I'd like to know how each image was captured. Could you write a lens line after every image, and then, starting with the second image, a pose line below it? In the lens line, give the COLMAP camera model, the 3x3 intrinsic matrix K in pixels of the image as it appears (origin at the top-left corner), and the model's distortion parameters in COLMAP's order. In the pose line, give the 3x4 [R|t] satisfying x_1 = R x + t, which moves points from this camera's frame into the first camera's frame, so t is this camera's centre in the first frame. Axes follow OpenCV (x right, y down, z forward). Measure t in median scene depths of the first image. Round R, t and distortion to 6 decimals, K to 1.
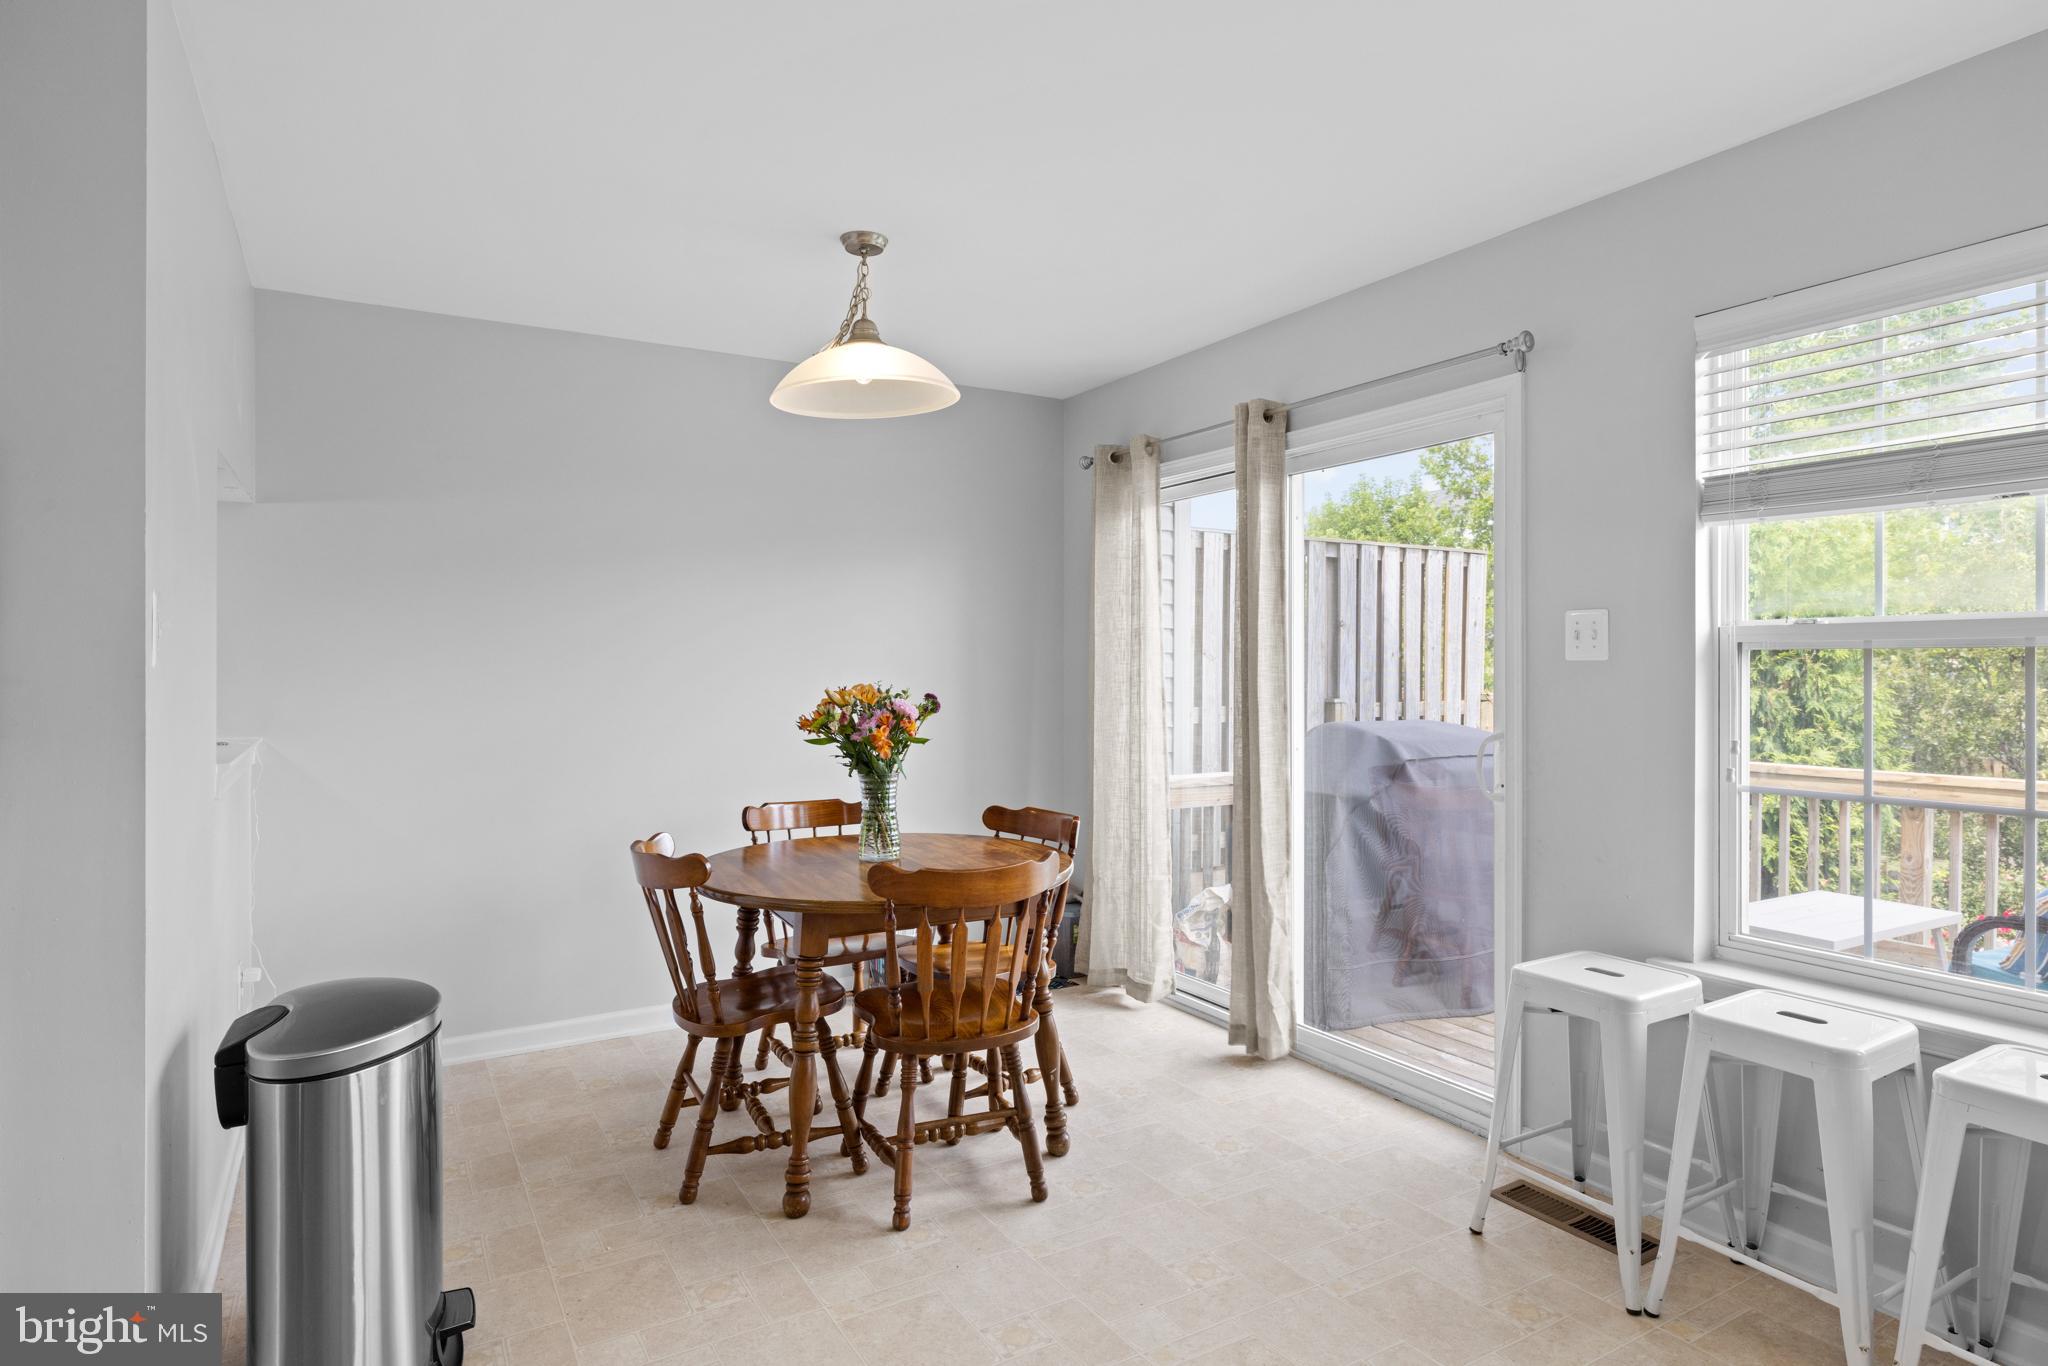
lens RADIAL K [[1115.5, 0, 1023.0], [0, 1115.5, 676.1], [0, 0, 1]] dist [0.025483, 0.000486]
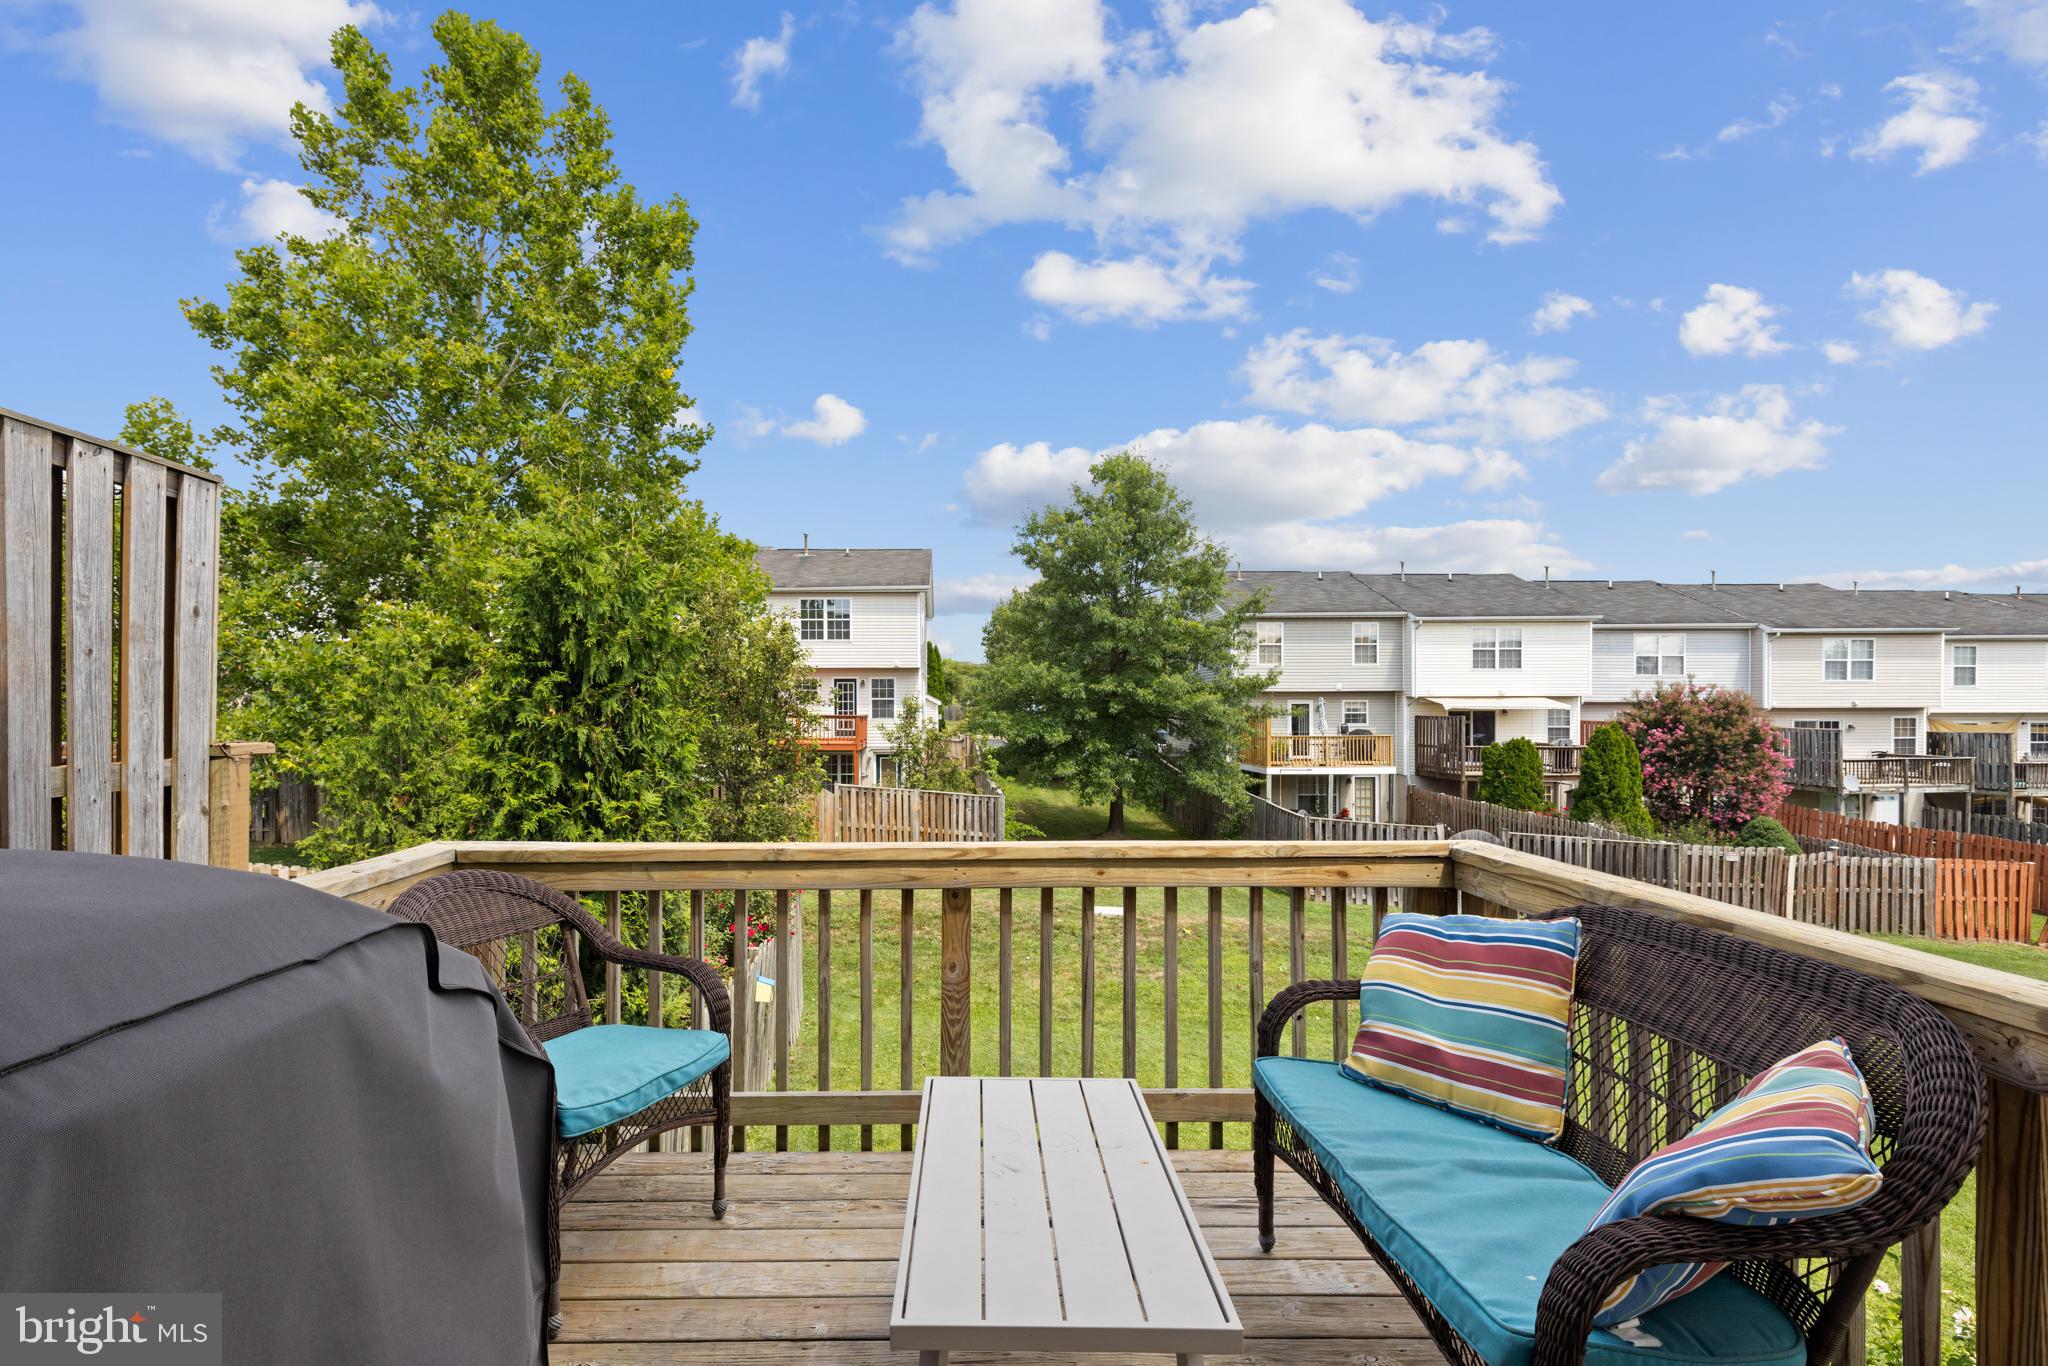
lens RADIAL K [[972.4, 0, 977.2], [0, 972.4, 708.9], [0, 0, 1]] dist [-0.003564, 0.001679]
pose [[0.489223, -0.003545, 0.872152, 0.157281], [0.011951, 0.999925, -0.002639, 0.003439], [-0.872077, 0.011714, 0.489228, 0.387320]]
